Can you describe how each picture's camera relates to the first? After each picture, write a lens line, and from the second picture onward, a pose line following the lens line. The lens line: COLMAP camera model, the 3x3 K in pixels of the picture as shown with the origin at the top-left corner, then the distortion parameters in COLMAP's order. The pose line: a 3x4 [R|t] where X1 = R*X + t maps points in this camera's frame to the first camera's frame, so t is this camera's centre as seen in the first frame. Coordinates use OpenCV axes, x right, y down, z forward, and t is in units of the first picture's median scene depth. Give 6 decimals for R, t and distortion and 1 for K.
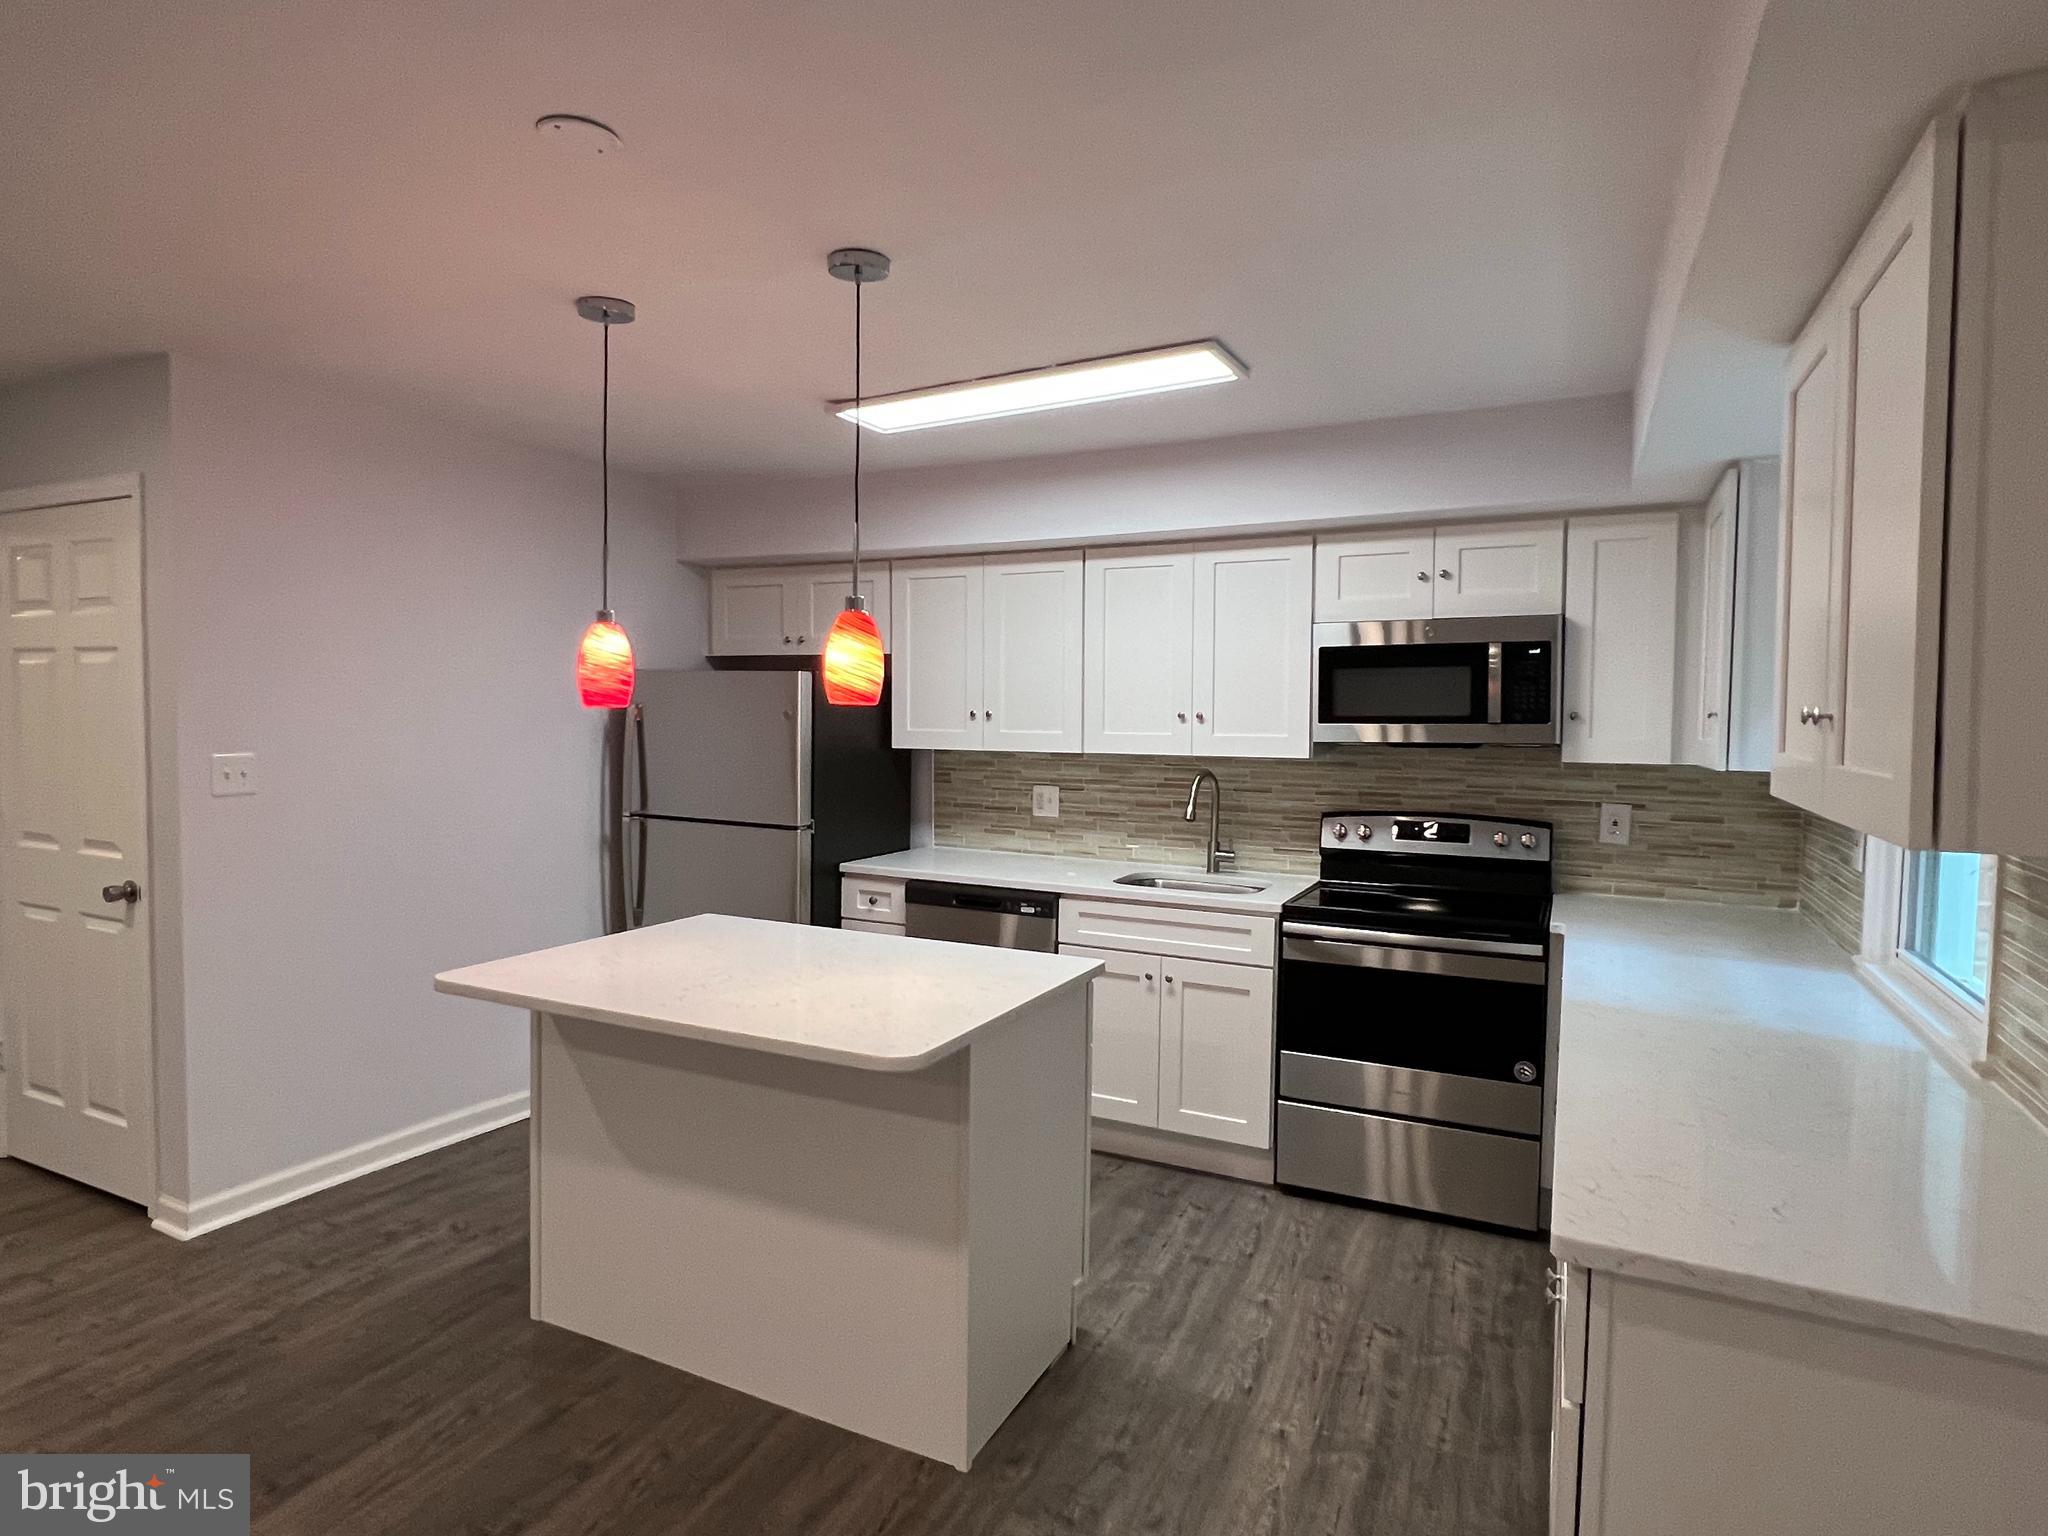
lens RADIAL K [[1145.9, 0, 1010.9], [0, 1145.9, 758.4], [0, 0, 1]] dist [0.001375, -0.000030]
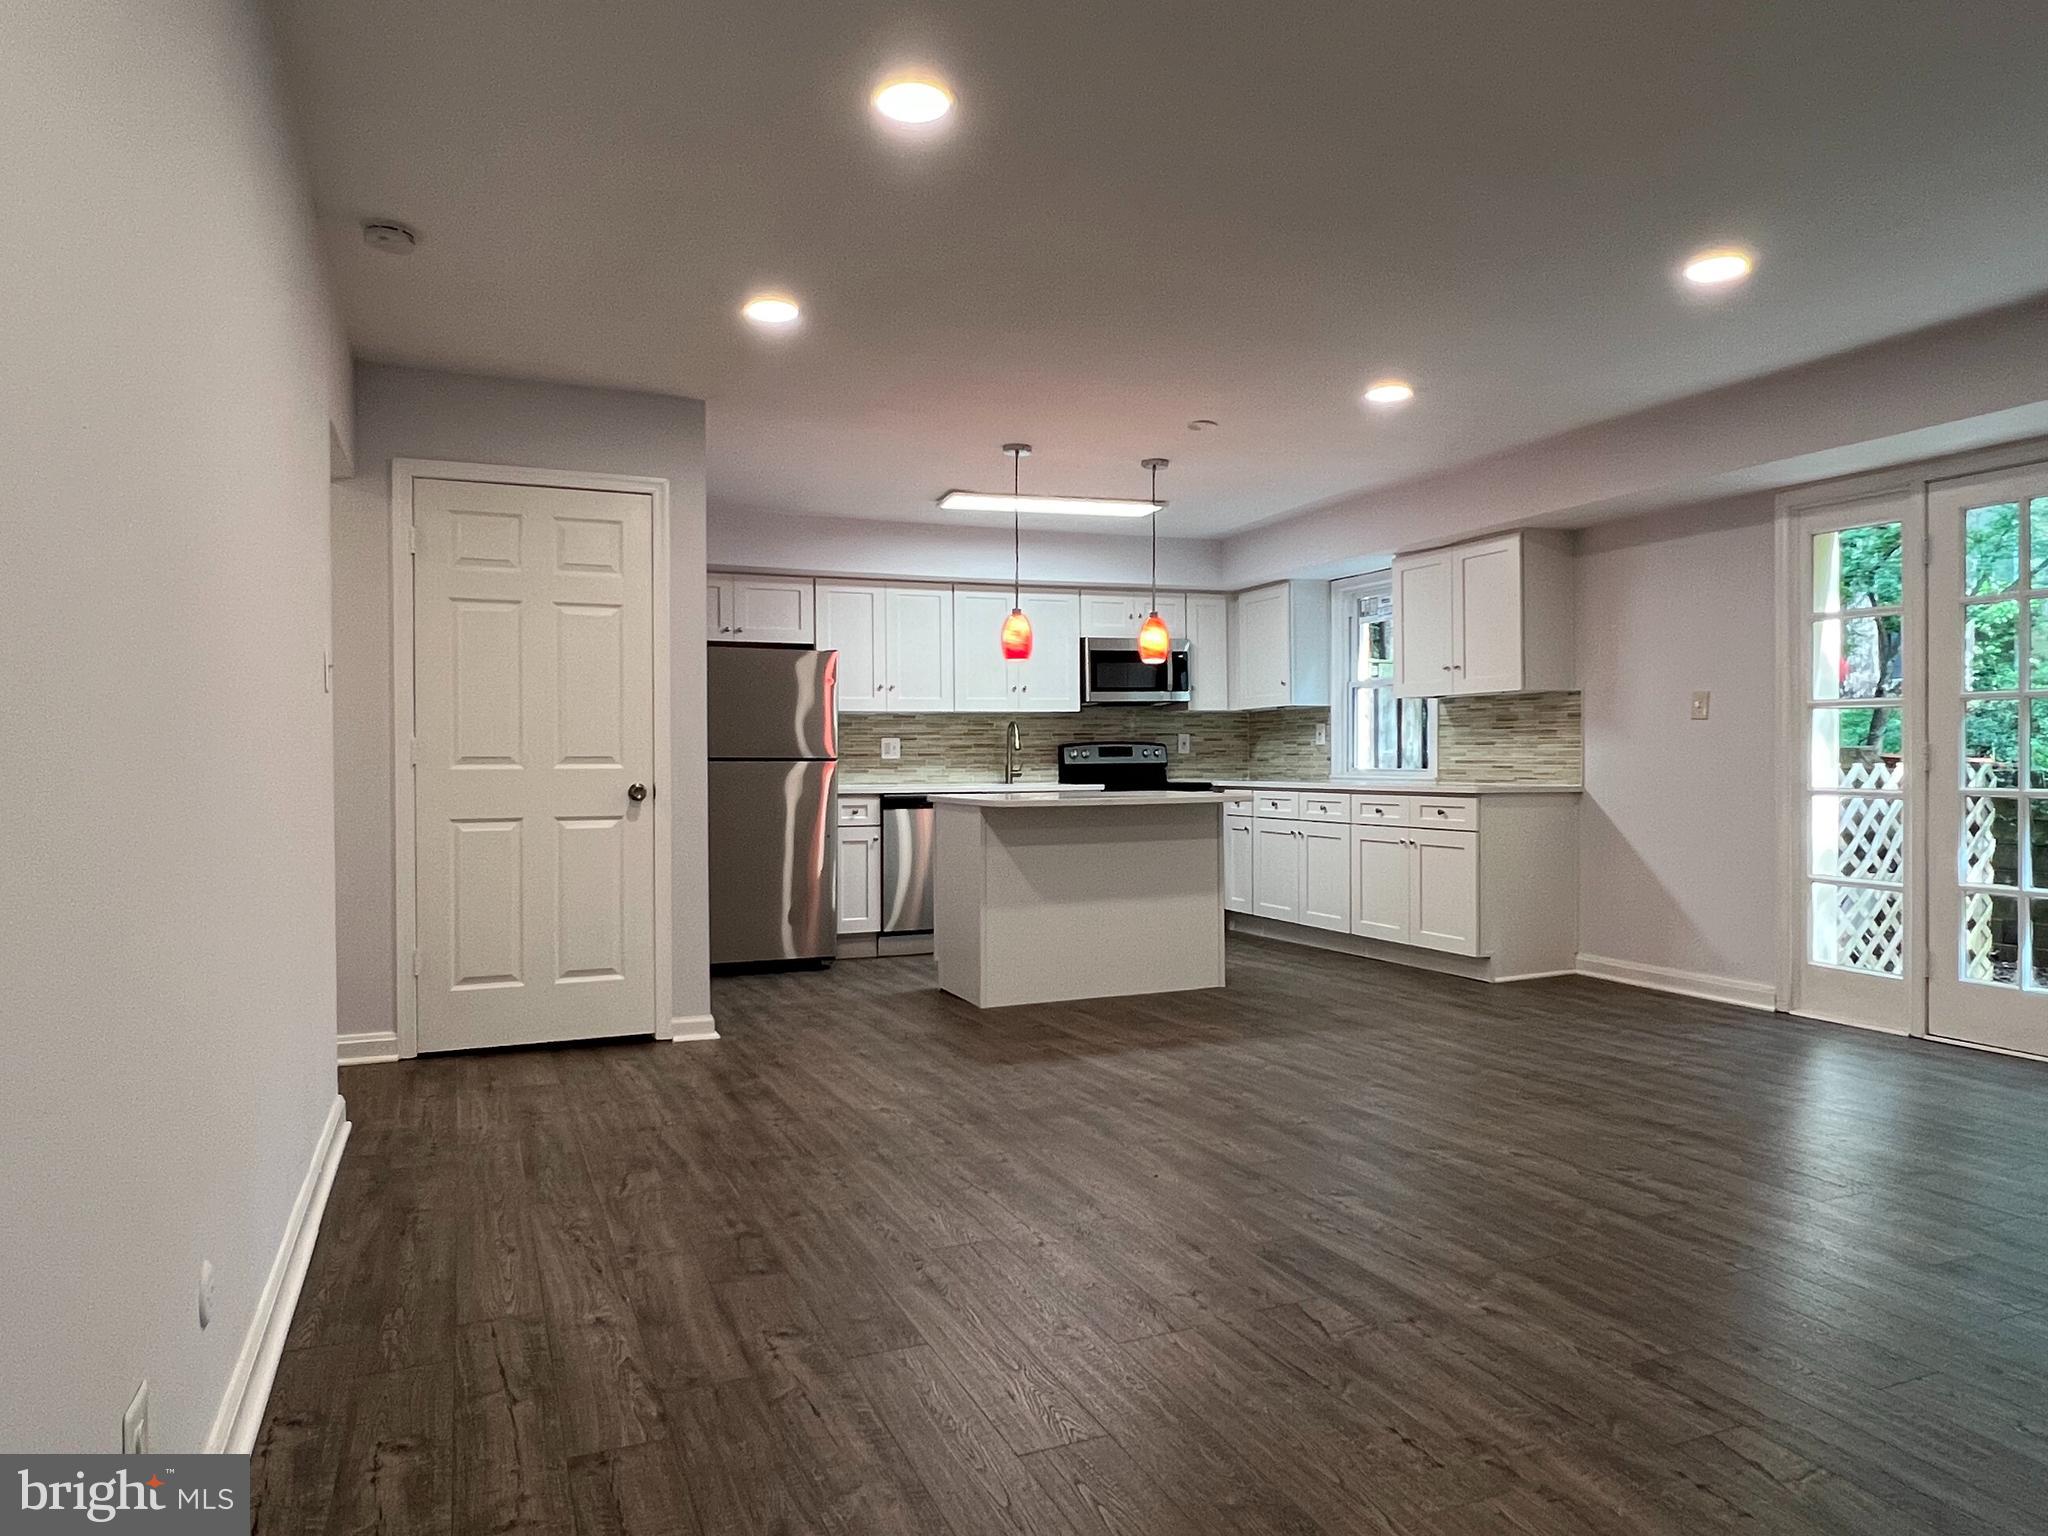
lens RADIAL K [[1279.1, 0, 1015.8], [0, 1279.1, 761.9], [0, 0, 1]] dist [0.002139, 0.000638]
pose [[0.646971, -0.020566, 0.762237, -1.486422], [0.049257, 0.998676, -0.014864, 0.115647], [-0.760922, 0.047162, 0.647127, -0.253271]]
